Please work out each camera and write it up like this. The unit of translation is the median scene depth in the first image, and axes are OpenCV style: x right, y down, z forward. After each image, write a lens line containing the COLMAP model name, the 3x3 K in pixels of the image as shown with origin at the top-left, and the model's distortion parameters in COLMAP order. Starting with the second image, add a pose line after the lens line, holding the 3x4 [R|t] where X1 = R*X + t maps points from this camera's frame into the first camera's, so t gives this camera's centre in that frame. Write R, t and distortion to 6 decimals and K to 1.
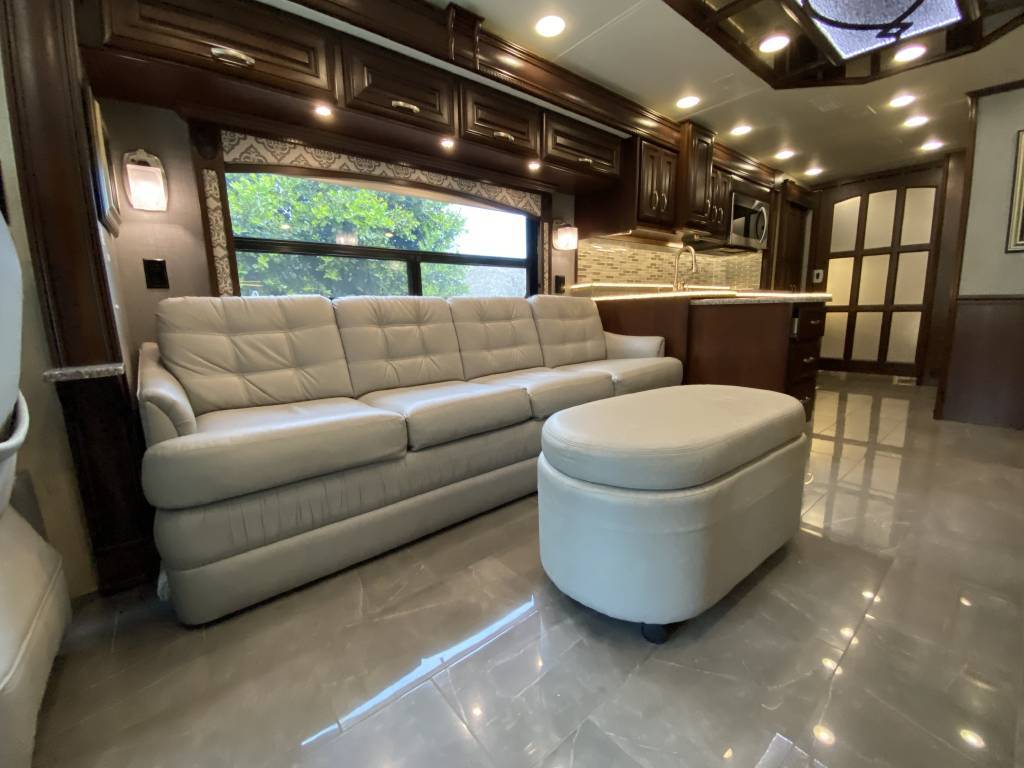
lens RADIAL K [[416.7, 0, 512.0], [0, 416.7, 384.0], [0, 0, 1]] dist [0.013265, -0.015999]
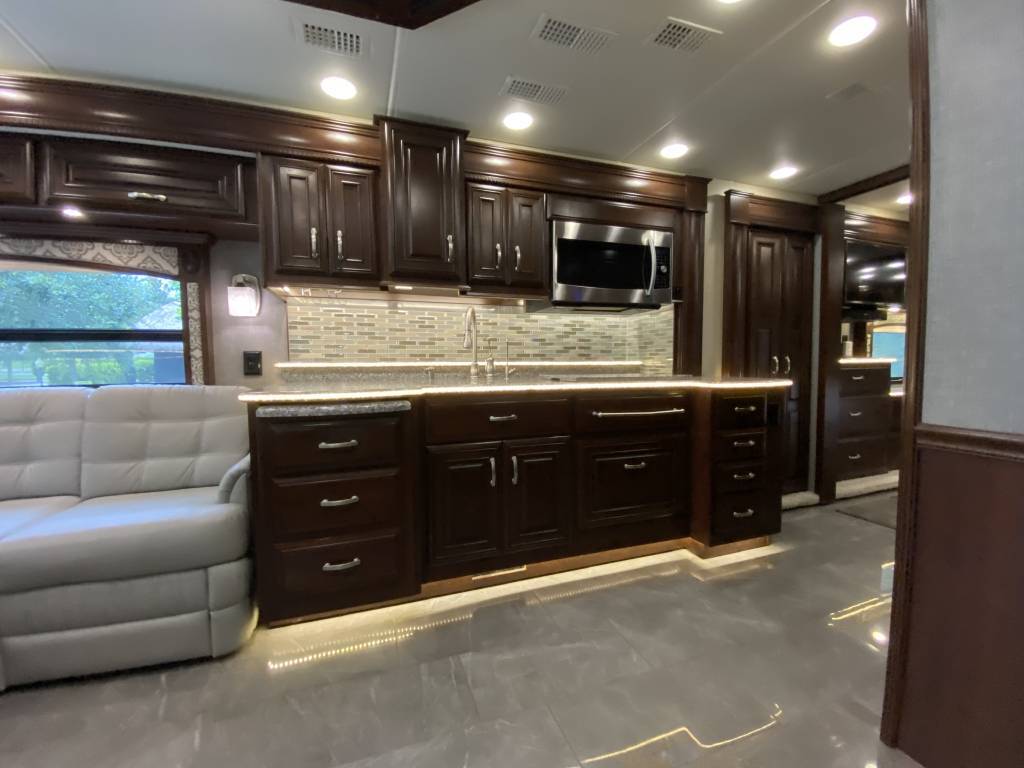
lens RADIAL K [[386.3, 0, 511.1], [0, 386.3, 364.2], [0, 0, 1]] dist [0.000706, -0.010611]
pose [[0.928567, -0.037961, -0.369219, 0.721834], [-0.057474, 0.968052, -0.244074, -0.097606], [0.366689, 0.247859, 0.896719, 0.543919]]
